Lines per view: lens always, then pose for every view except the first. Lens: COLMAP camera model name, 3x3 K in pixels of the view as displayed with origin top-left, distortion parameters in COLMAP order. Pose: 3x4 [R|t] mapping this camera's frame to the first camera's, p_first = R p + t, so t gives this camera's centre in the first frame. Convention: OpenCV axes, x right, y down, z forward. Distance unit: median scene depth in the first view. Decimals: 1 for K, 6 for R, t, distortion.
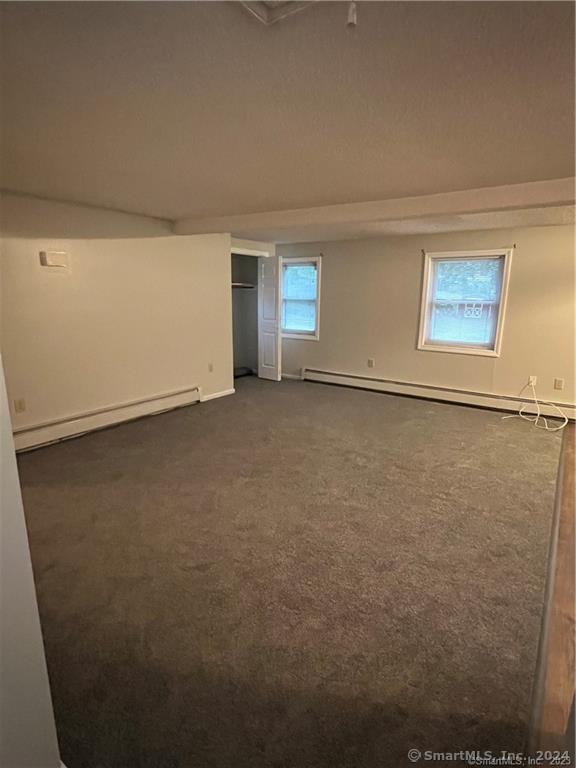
lens RADIAL K [[406.5, 0, 287.9], [0, 406.5, 380.5], [0, 0, 1]] dist [-0.004327, -0.000444]
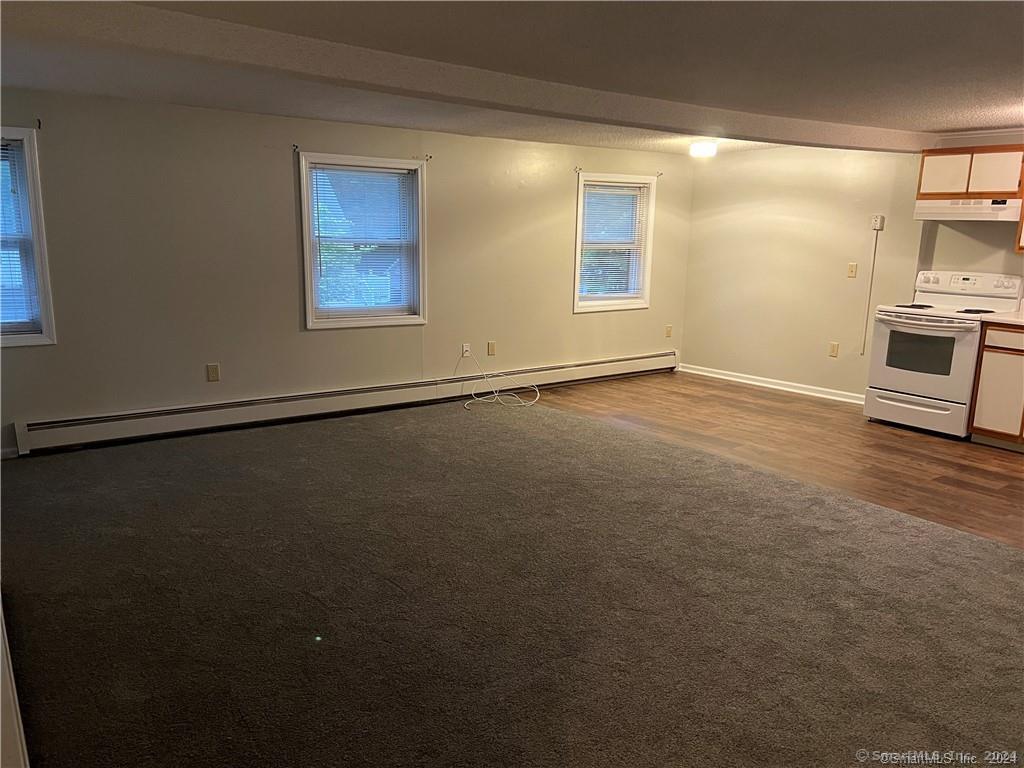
lens RADIAL K [[773.9, 0, 511.0], [0, 773.9, 389.6], [0, 0, 1]] dist [0.049231, -0.035657]
pose [[0.325164, -0.191523, 0.926060, -0.625276], [0.187178, 0.972937, 0.135495, -0.097047], [-0.926948, 0.129280, 0.352213, 0.430281]]
